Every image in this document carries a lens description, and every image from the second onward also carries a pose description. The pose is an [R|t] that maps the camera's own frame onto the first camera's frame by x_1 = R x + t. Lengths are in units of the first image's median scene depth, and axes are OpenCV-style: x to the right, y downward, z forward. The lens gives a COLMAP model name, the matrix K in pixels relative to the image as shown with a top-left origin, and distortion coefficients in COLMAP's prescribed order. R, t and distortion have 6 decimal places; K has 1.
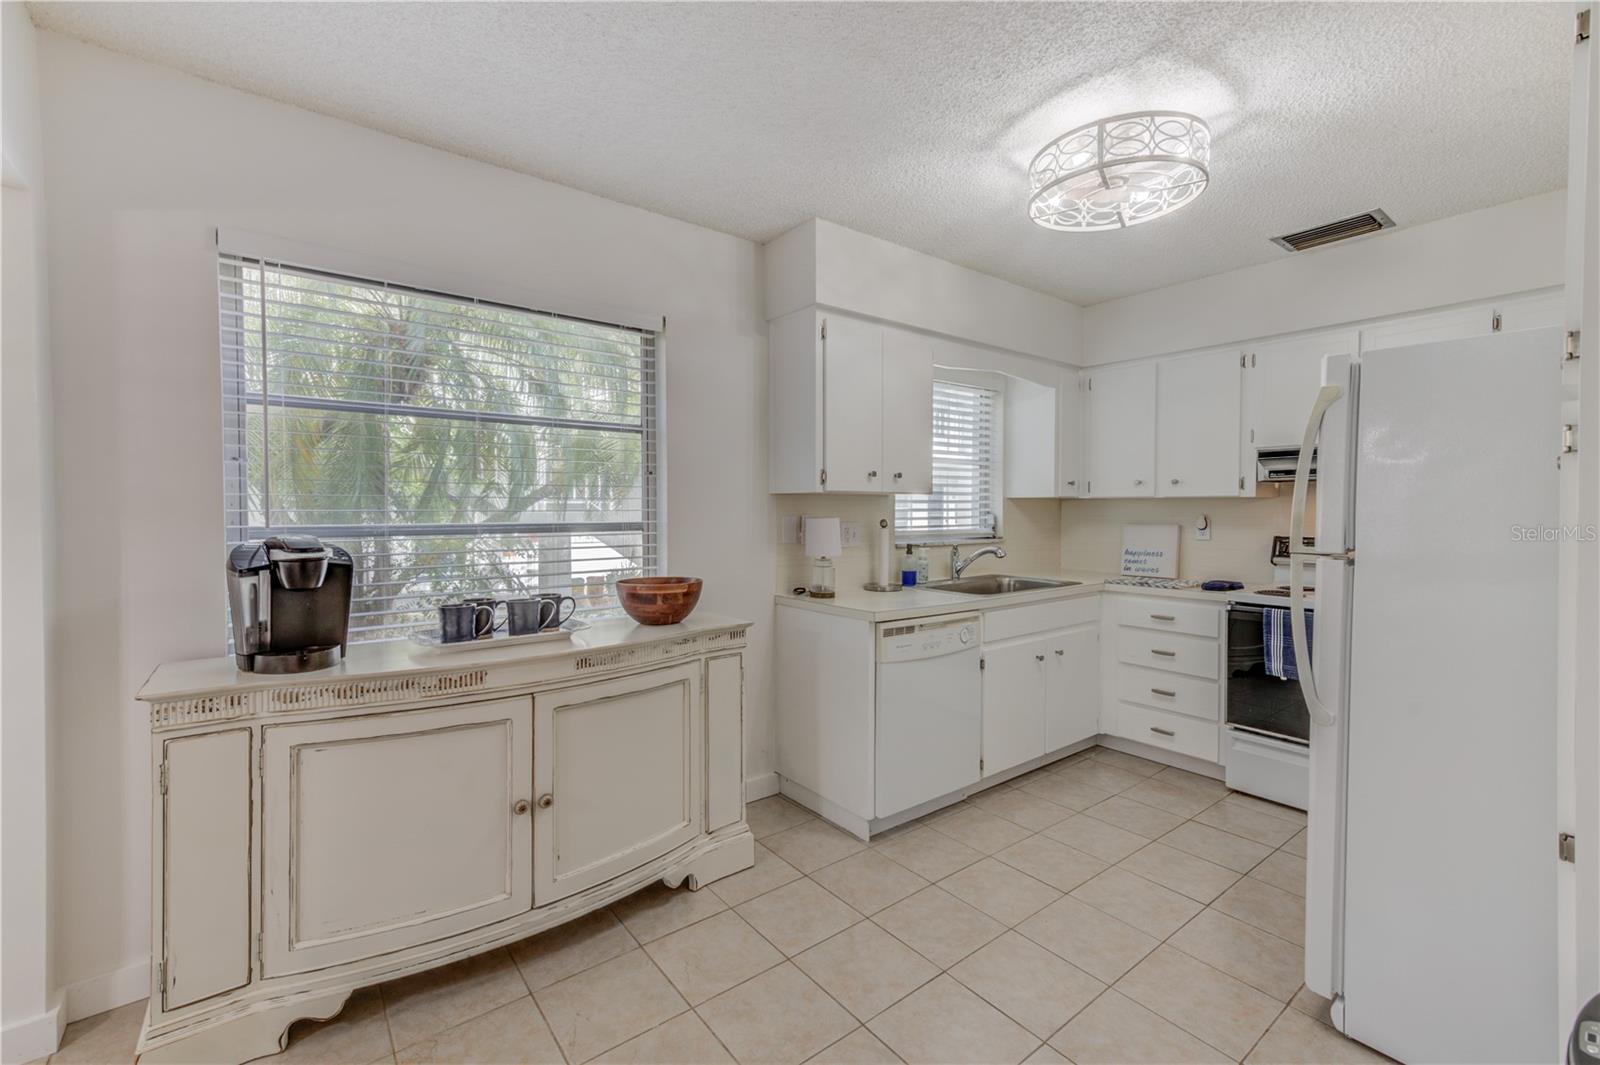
lens RADIAL K [[679.1, 0, 809.2], [0, 679.1, 522.7], [0, 0, 1]] dist [0.034326, 0.000089]
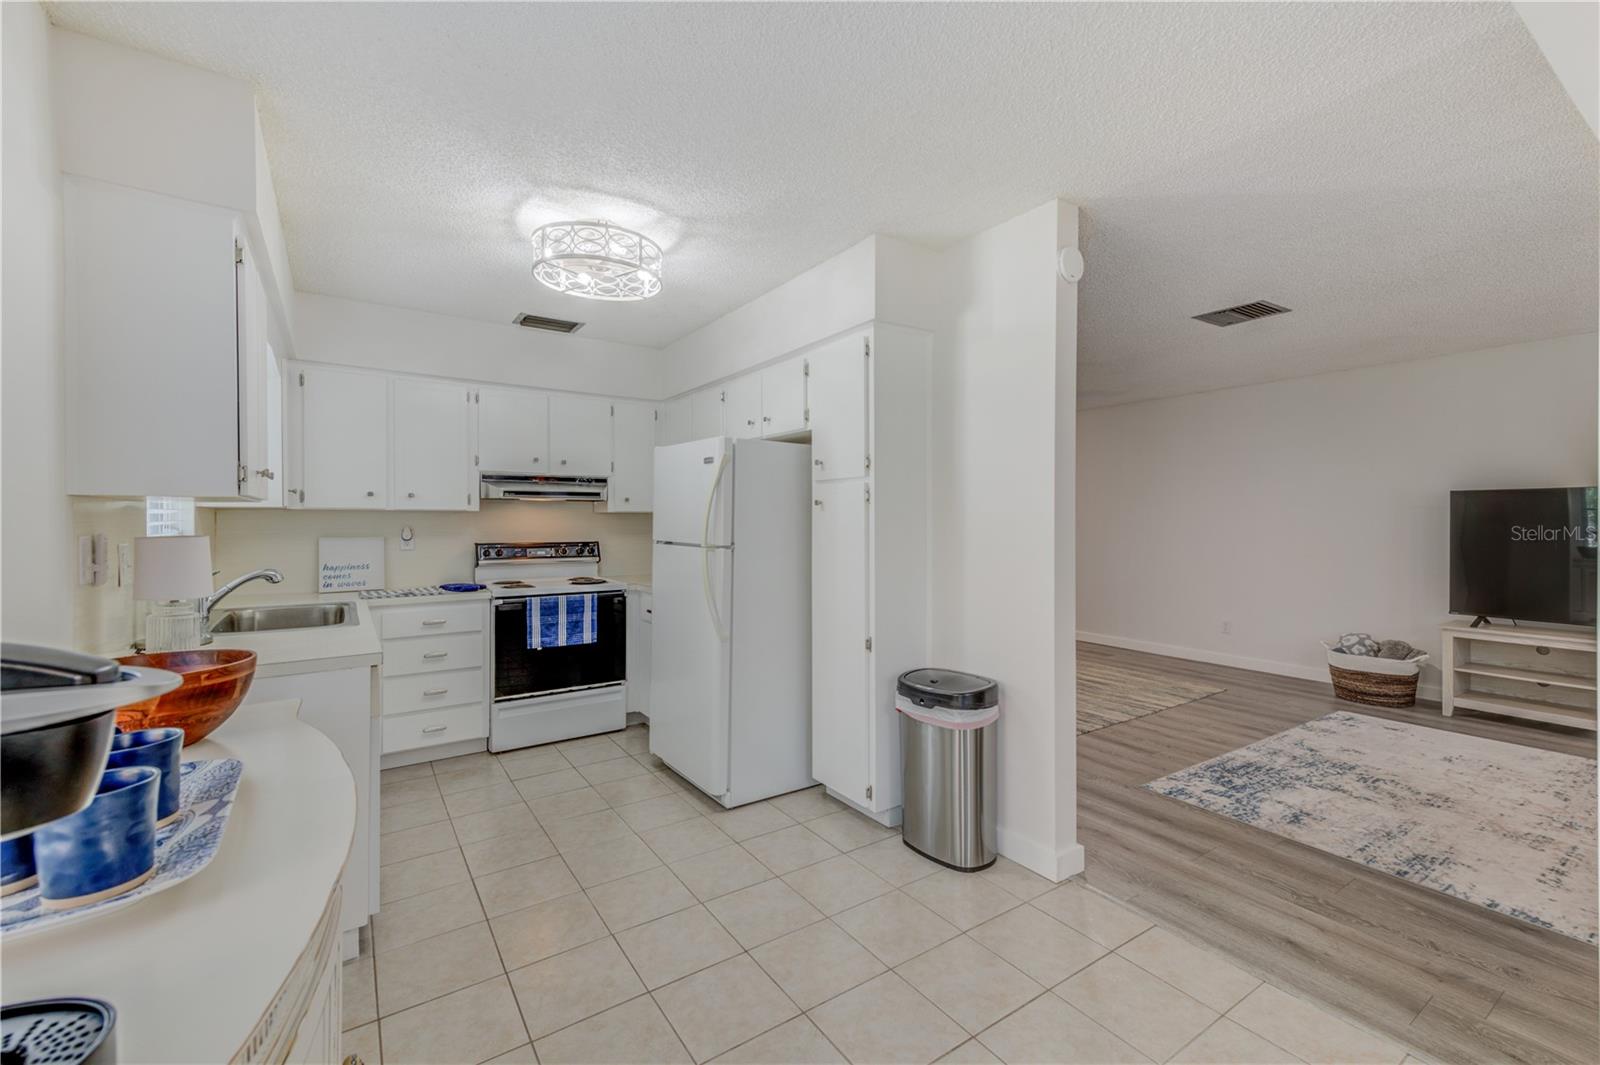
lens RADIAL K [[679.1, 0, 809.2], [0, 679.1, 522.7], [0, 0, 1]] dist [0.034326, 0.000089]
pose [[0.071766, -0.004402, 0.997412, -0.542432], [0.019497, 0.999805, 0.003010, -0.010012], [-0.997231, 0.019230, 0.071838, 0.356333]]
